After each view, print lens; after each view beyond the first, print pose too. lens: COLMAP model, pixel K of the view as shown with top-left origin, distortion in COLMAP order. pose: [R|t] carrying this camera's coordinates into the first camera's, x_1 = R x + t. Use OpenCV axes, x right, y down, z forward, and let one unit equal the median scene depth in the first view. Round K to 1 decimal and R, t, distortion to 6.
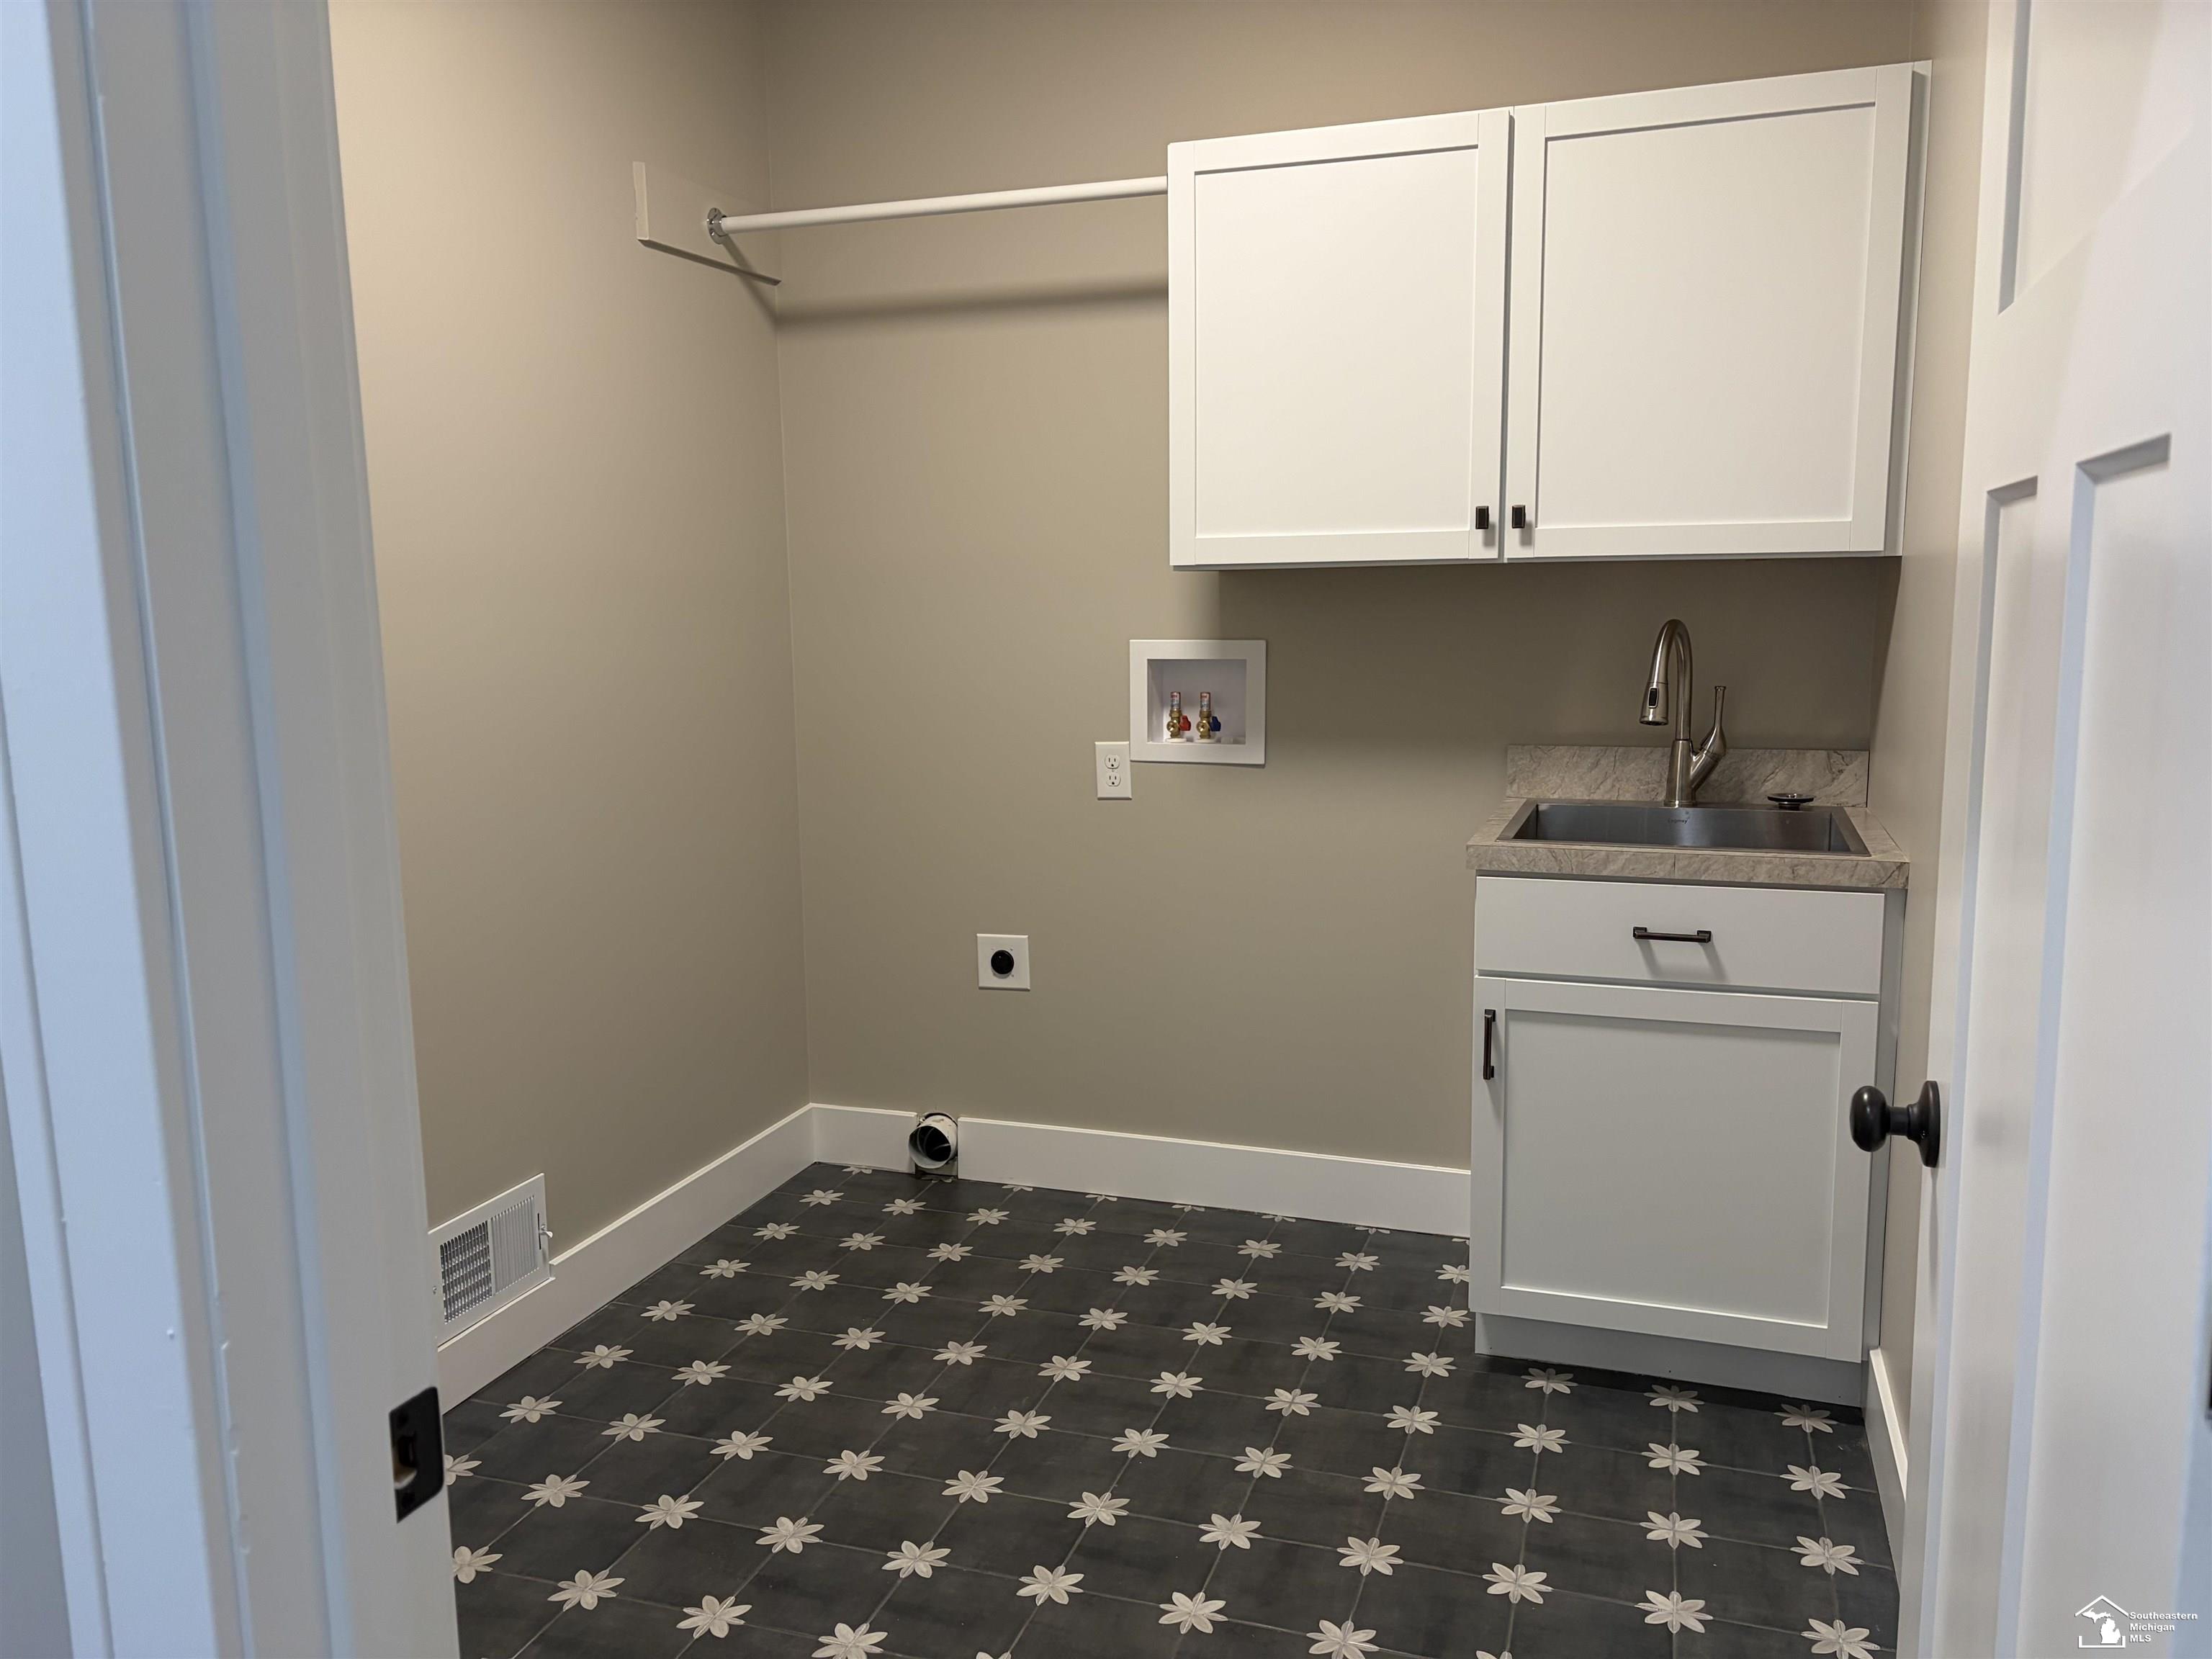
lens RADIAL K [[1663.7, 0, 1097.9], [0, 1663.7, 836.7], [0, 0, 1]] dist [0.052293, -0.007833]
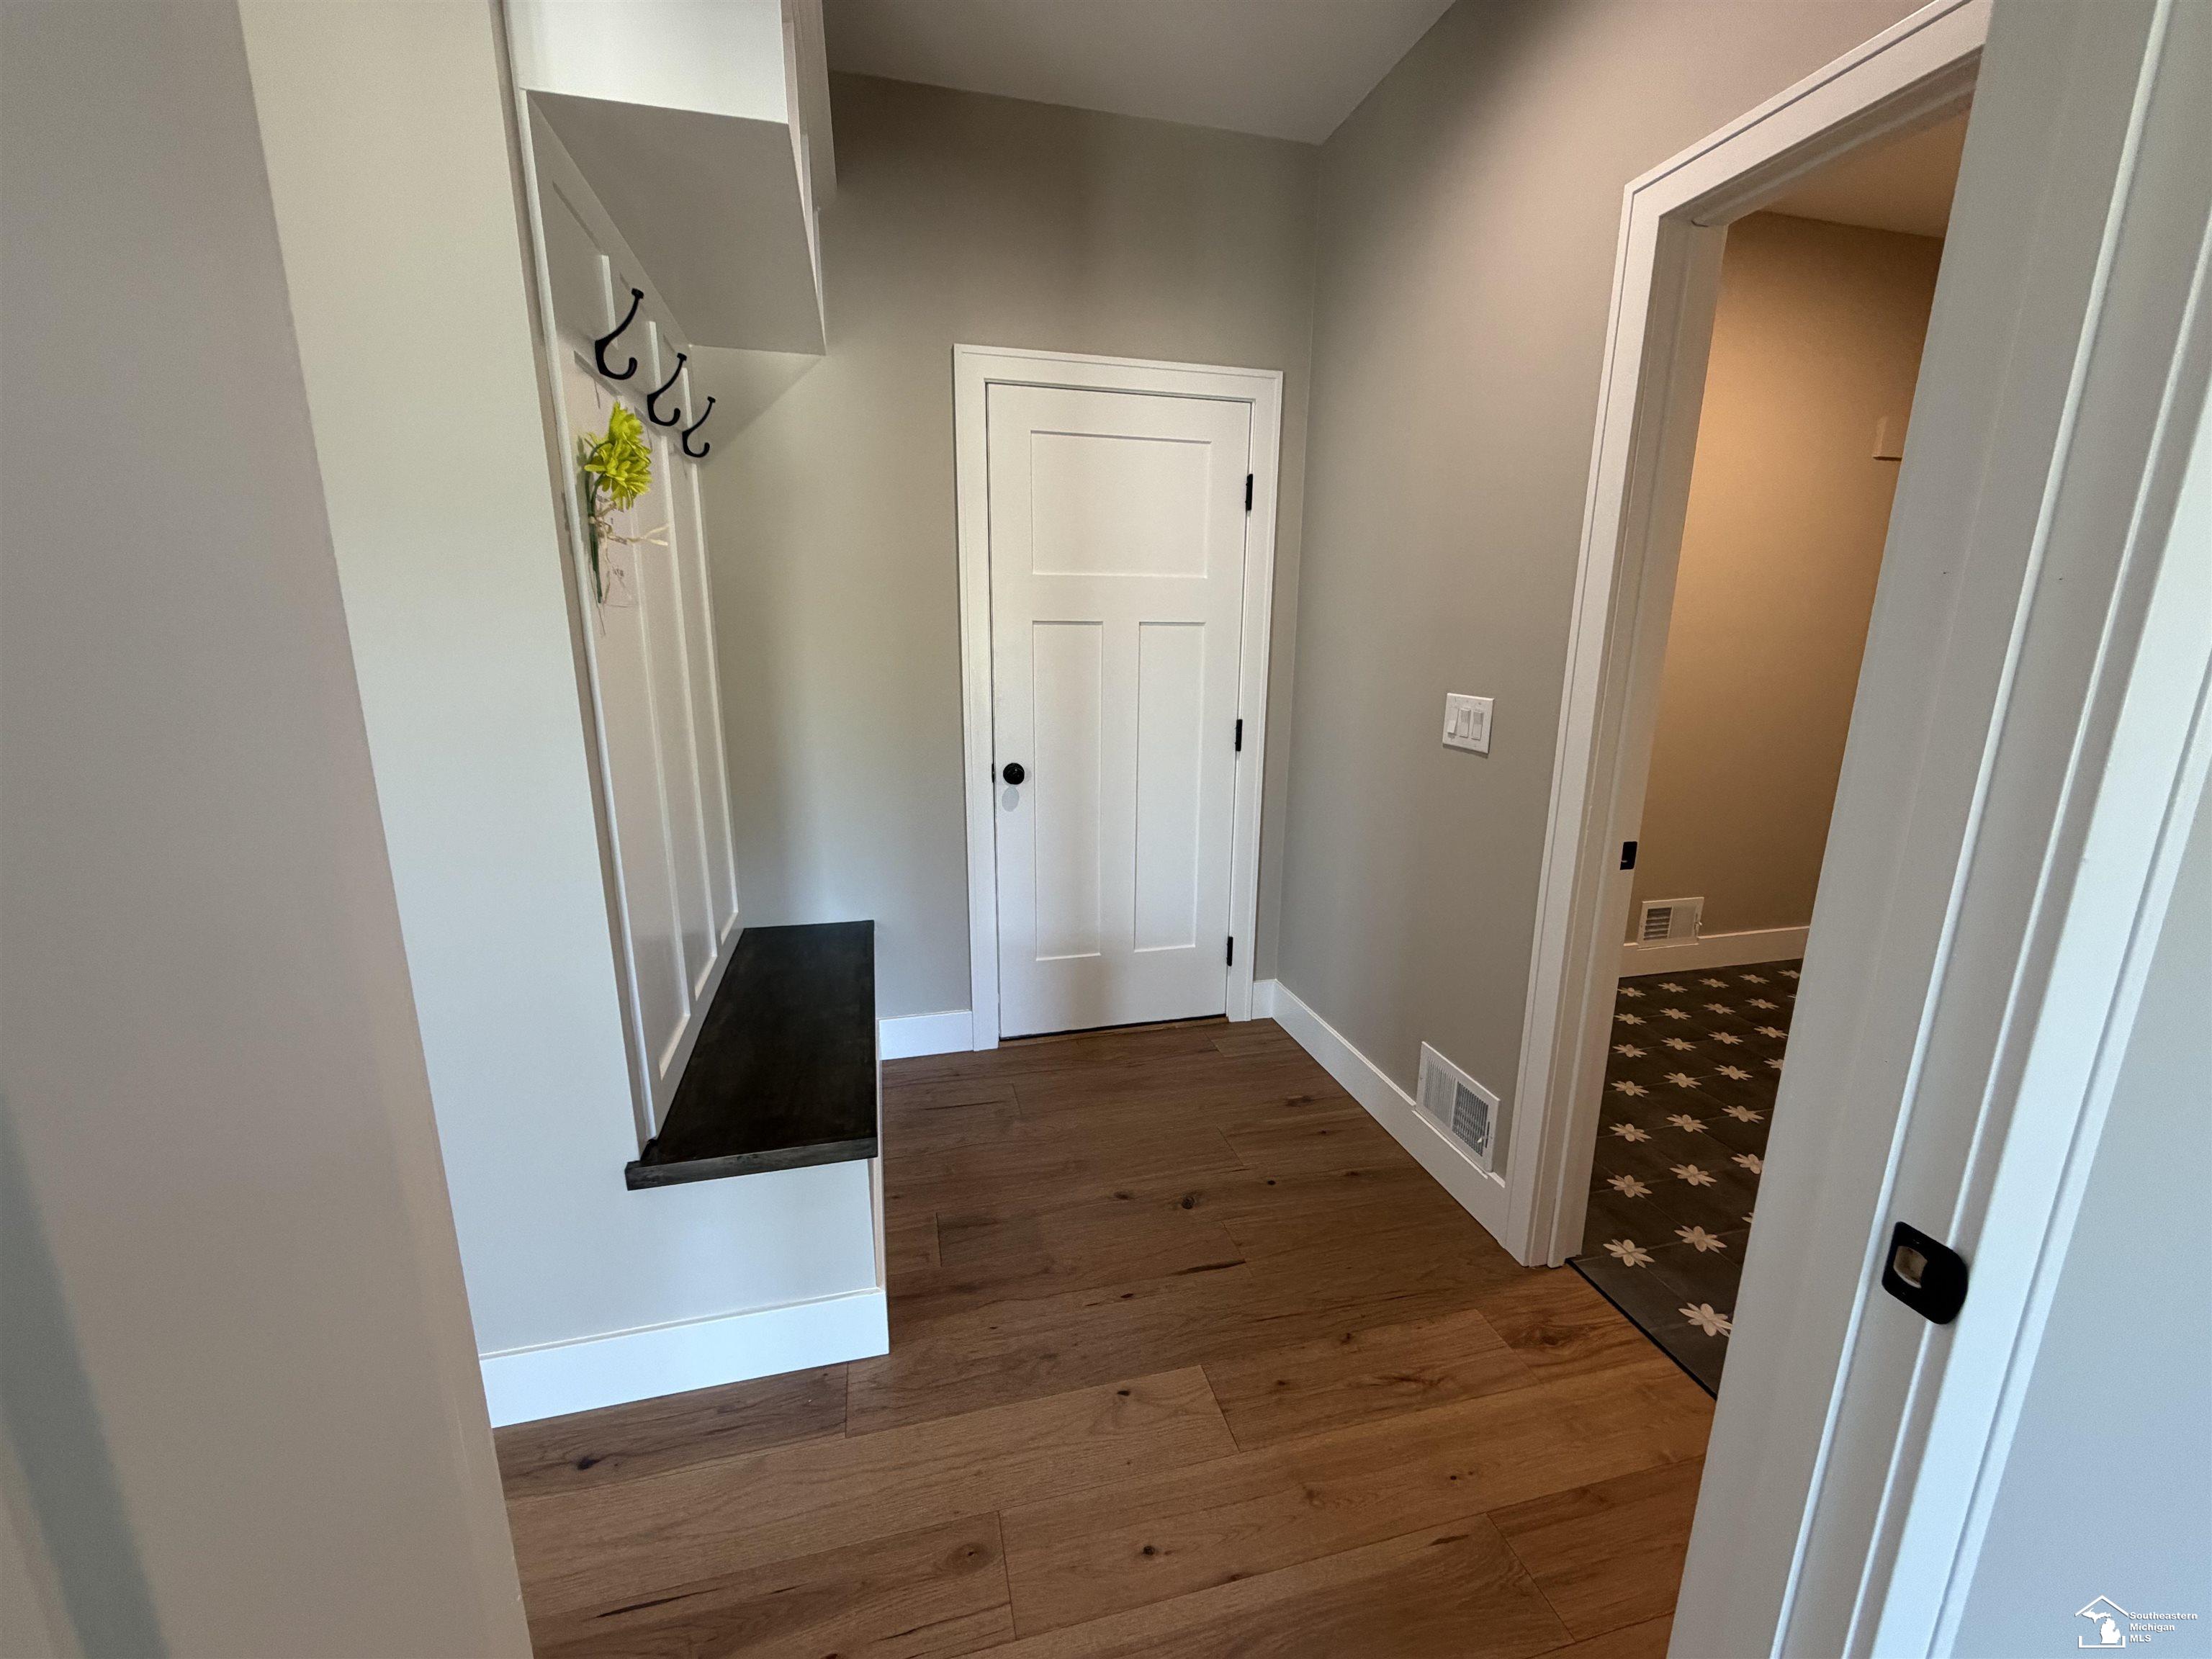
lens RADIAL K [[877.7, 0, 1106.0], [0, 877.7, 829.5], [0, 0, 1]] dist [0.009719, -0.000026]
pose [[0.553531, 0.207386, -0.806595, 0.164058], [-0.139178, 0.977915, 0.155922, 0.040908], [0.821117, 0.025953, 0.570169, -0.341462]]
